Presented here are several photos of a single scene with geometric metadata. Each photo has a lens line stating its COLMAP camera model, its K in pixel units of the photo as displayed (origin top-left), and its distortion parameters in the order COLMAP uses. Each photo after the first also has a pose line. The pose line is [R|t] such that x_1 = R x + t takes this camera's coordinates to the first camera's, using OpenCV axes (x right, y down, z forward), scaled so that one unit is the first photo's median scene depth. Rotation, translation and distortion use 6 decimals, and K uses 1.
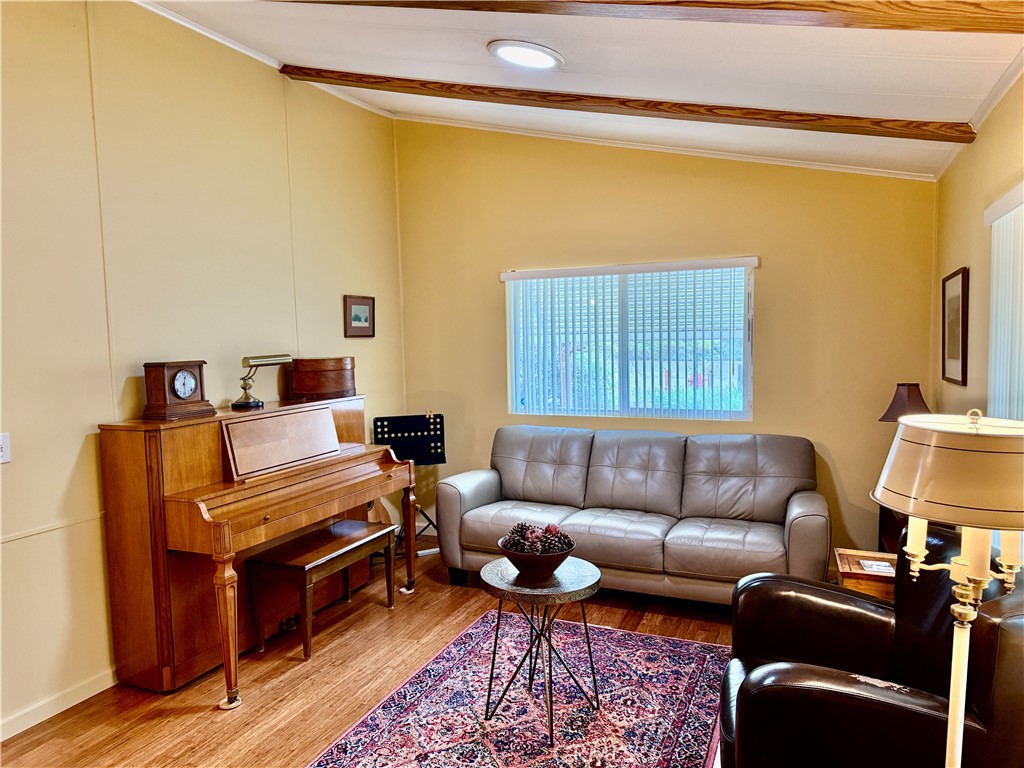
lens RADIAL K [[714.9, 0, 511.1], [0, 714.9, 388.8], [0, 0, 1]] dist [0.108783, -0.167293]
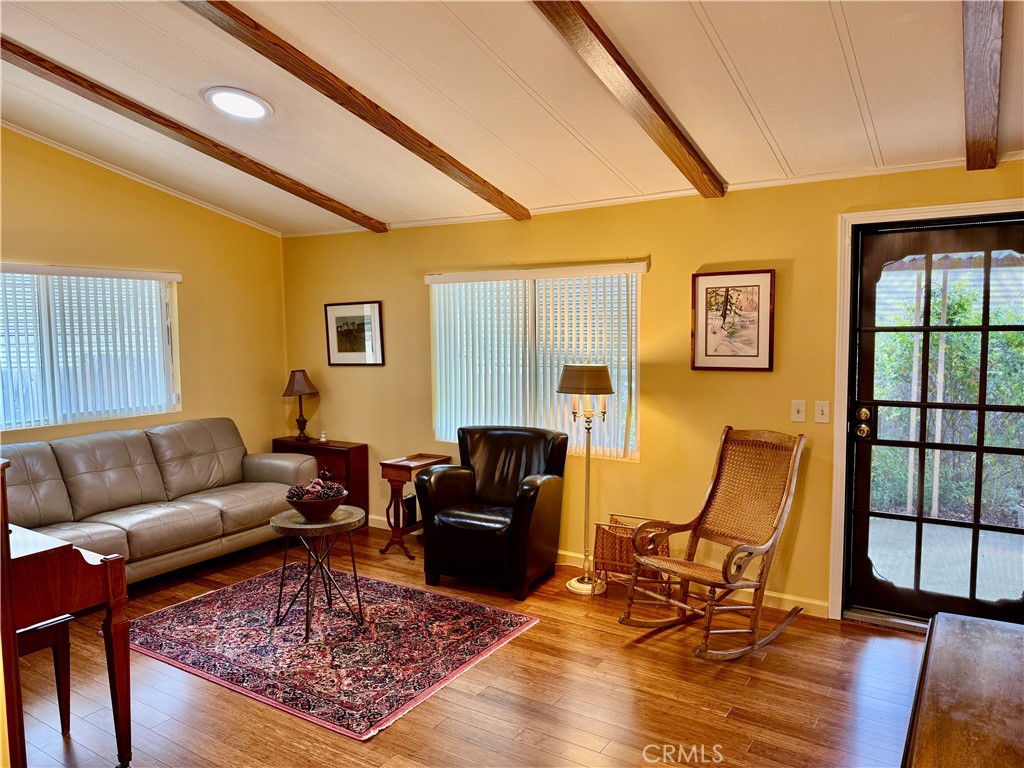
lens RADIAL K [[714.9, 0, 511.1], [0, 714.9, 388.8], [0, 0, 1]] dist [0.108783, -0.167293]
pose [[0.154859, -0.059304, 0.986155, -0.920694], [0.078609, 0.995771, 0.047538, -0.007362], [-0.984804, 0.070159, 0.158866, 0.331589]]
